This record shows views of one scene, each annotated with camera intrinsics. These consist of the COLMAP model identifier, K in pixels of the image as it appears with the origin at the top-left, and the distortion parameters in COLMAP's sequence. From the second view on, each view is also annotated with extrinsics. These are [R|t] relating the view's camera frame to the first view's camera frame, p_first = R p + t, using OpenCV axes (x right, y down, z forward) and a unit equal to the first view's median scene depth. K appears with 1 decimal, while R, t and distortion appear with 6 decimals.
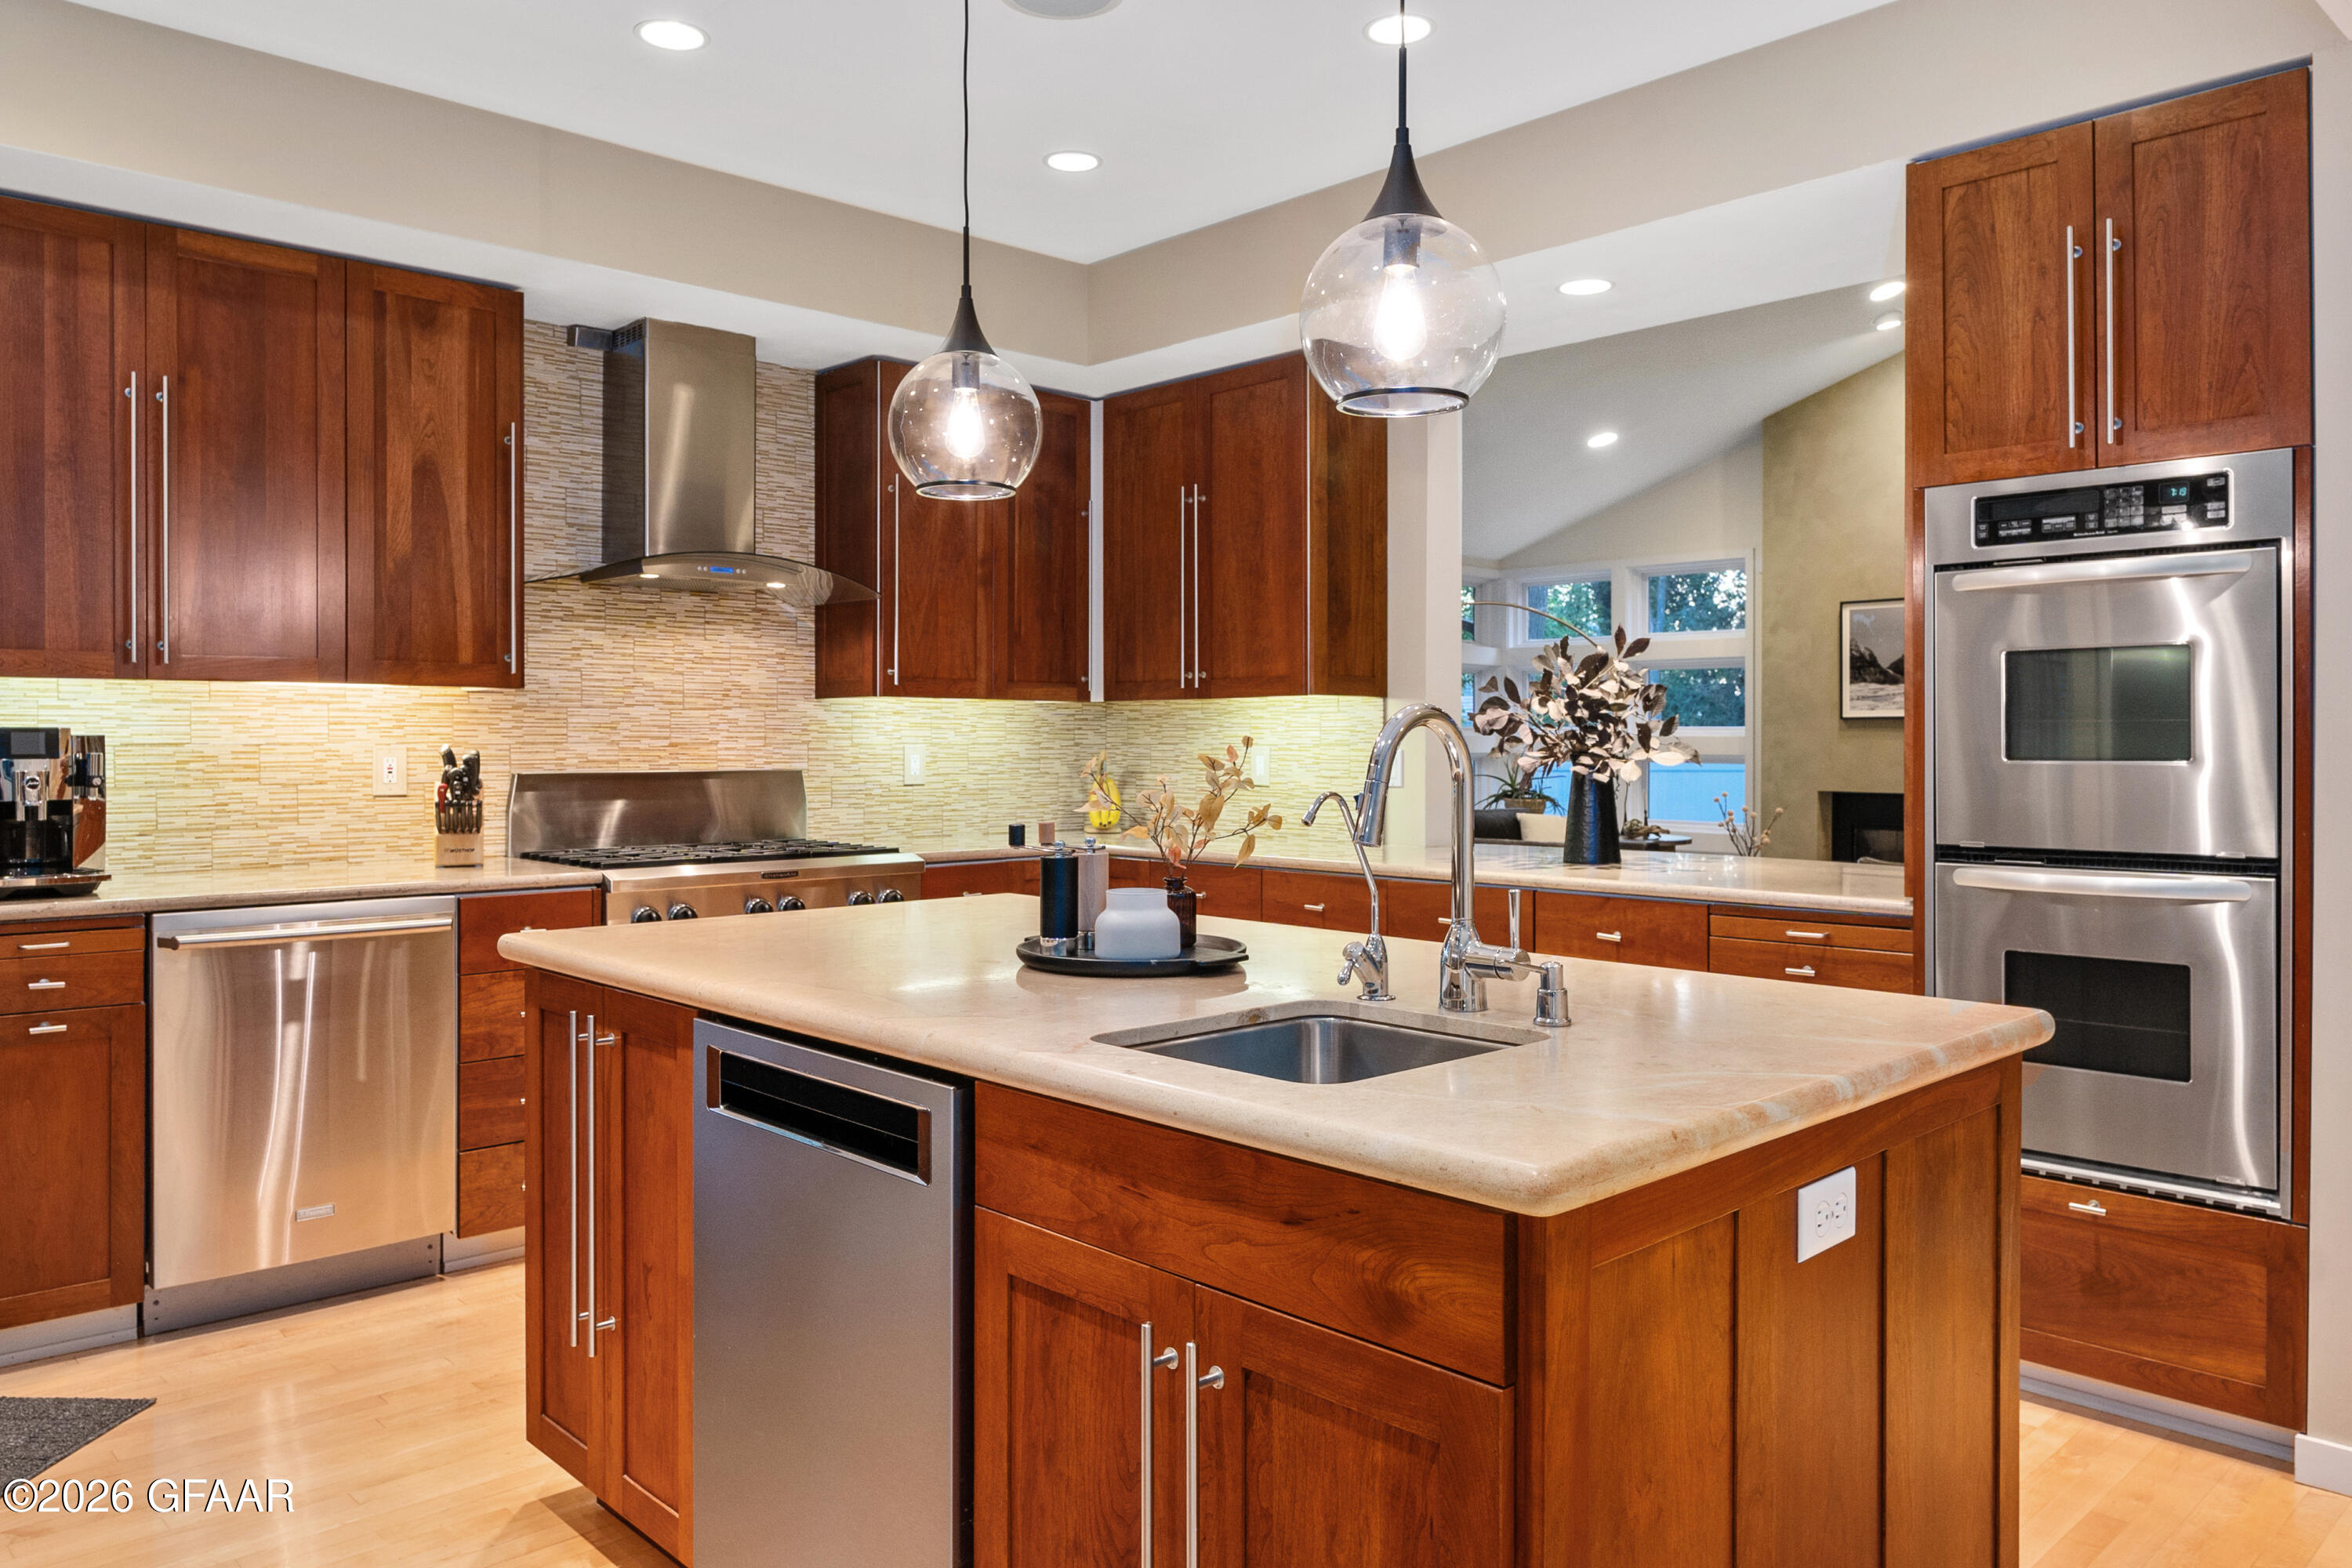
lens RADIAL K [[1655.7, 0, 1182.3], [0, 1655.7, 750.3], [0, 0, 1]] dist [0.014040, 0.000610]
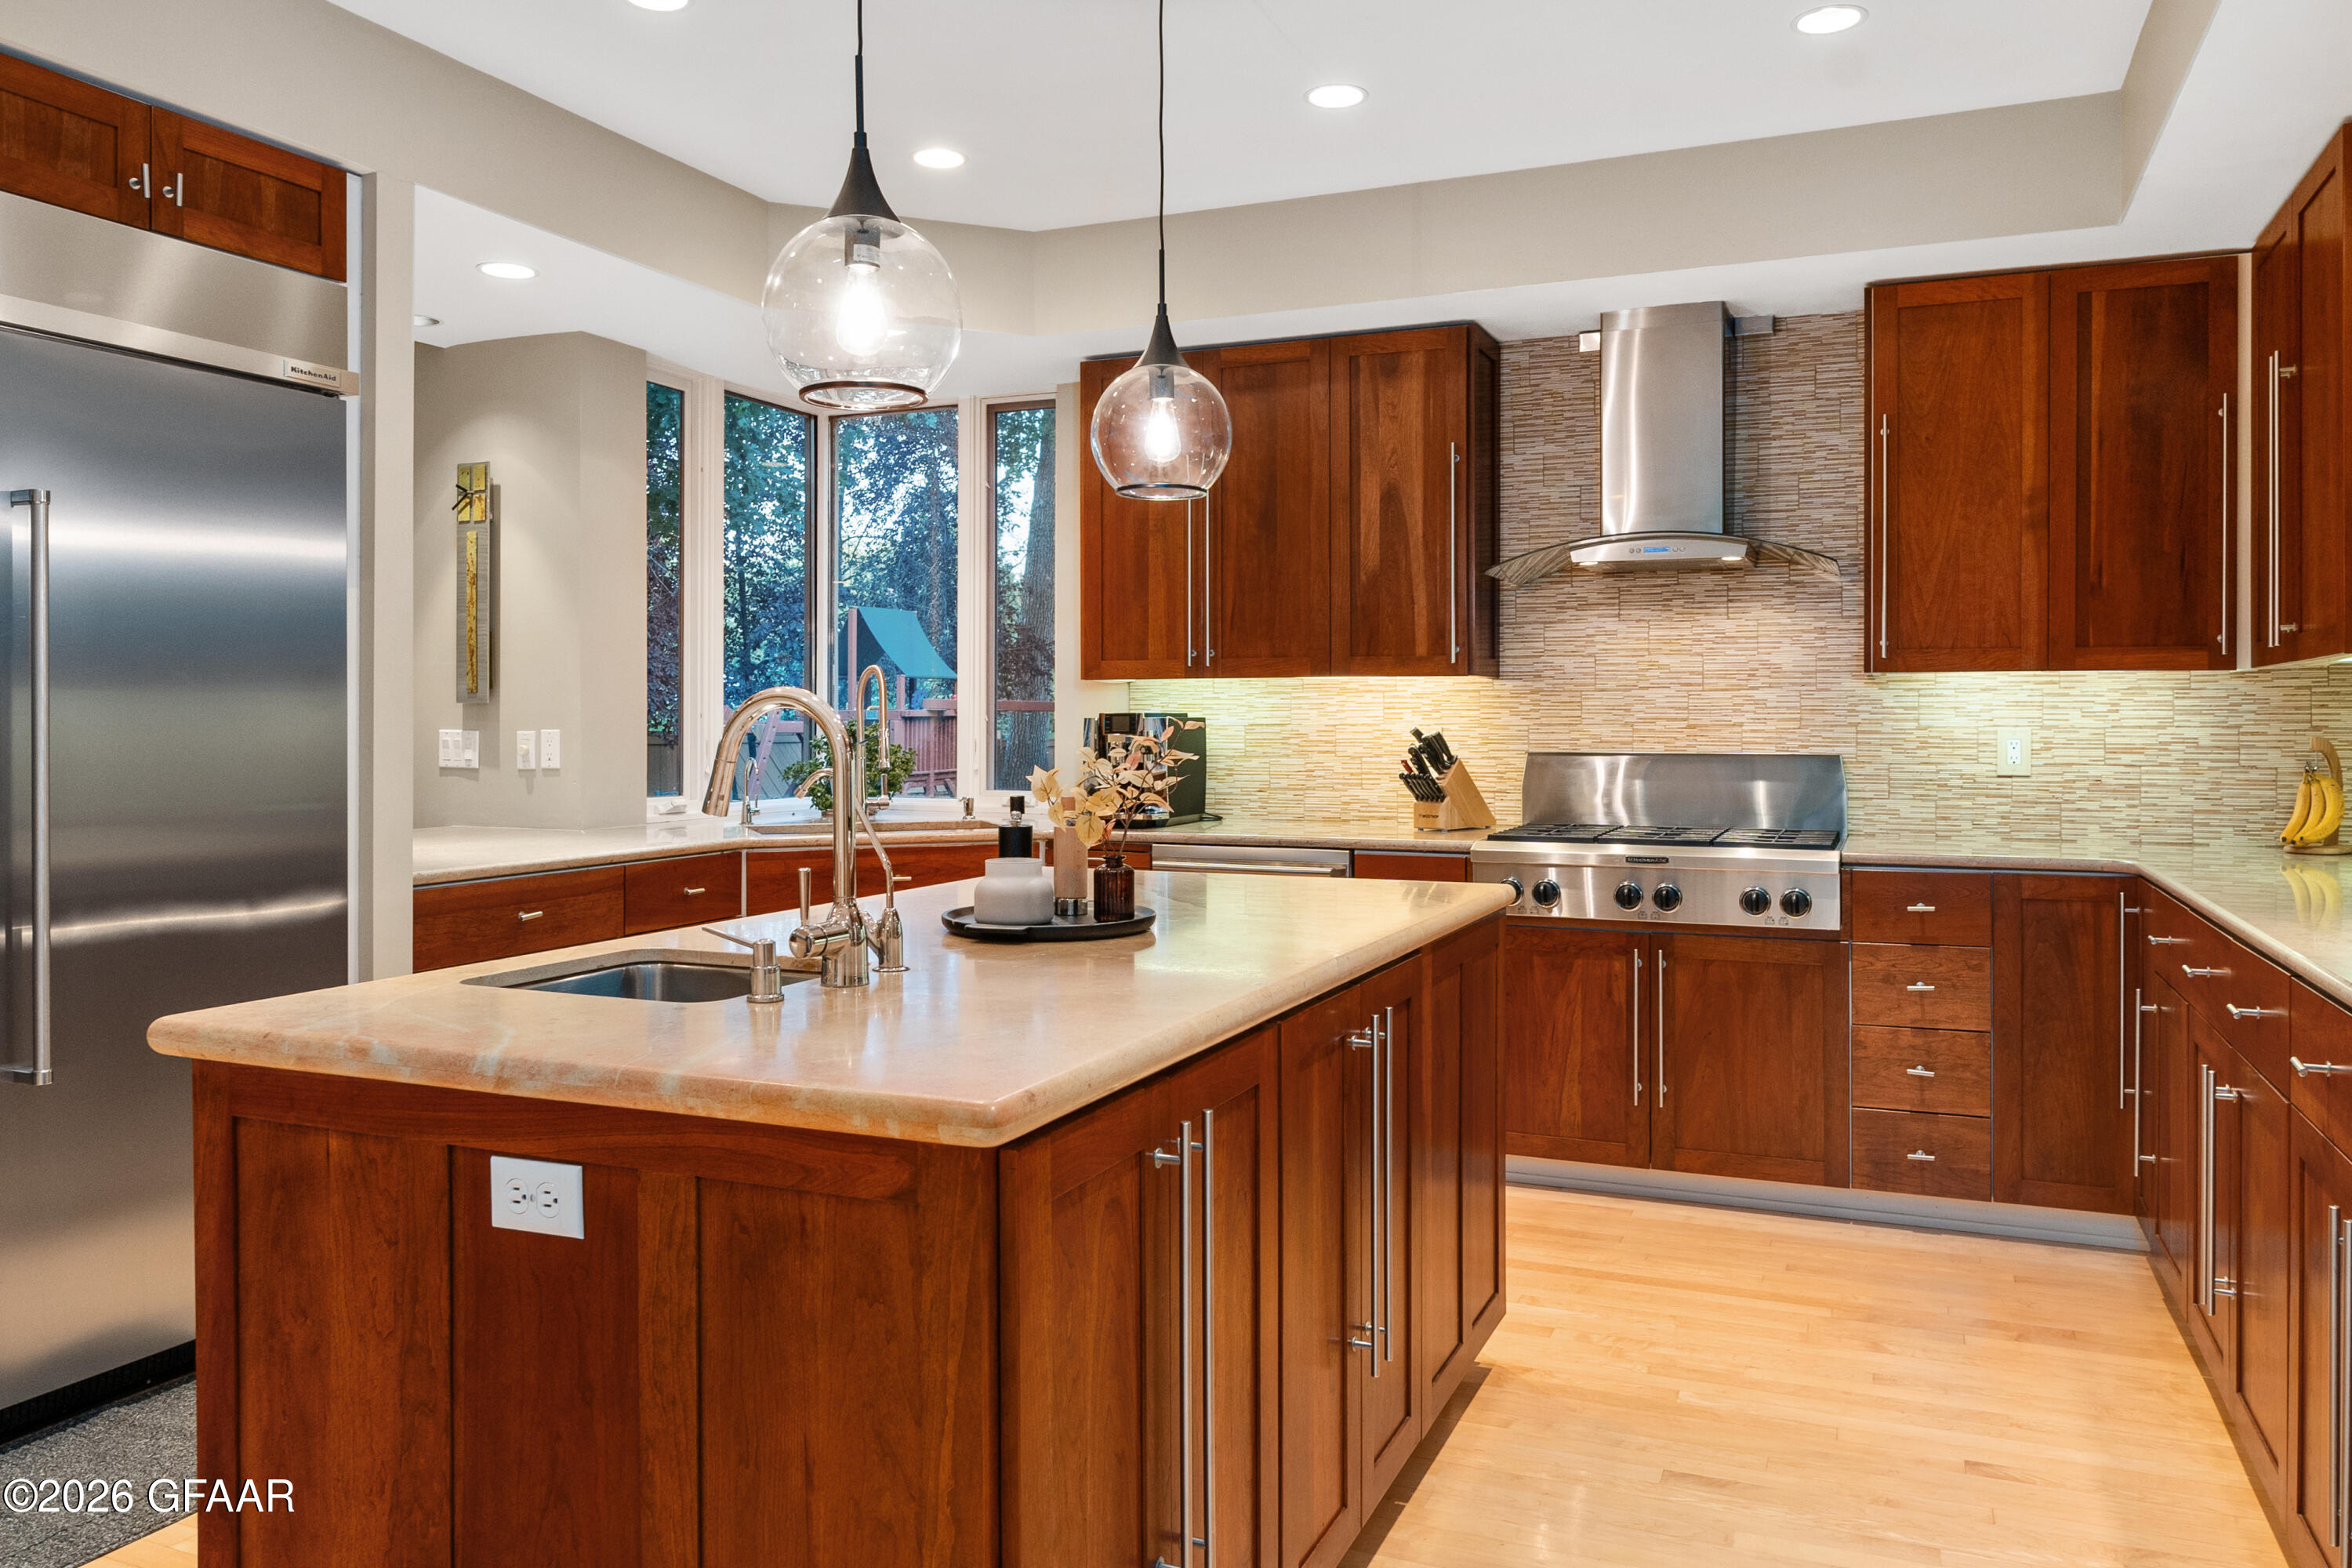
lens RADIAL K [[1676.5, 0, 1172.2], [0, 1676.5, 728.1], [0, 0, 1]] dist [-0.000554, -0.004346]
pose [[0.393632, 0.003043, -0.919263, 0.502472], [-0.006808, 0.999977, 0.000395, -0.000686], [0.919243, 0.006103, 0.393643, 0.323814]]
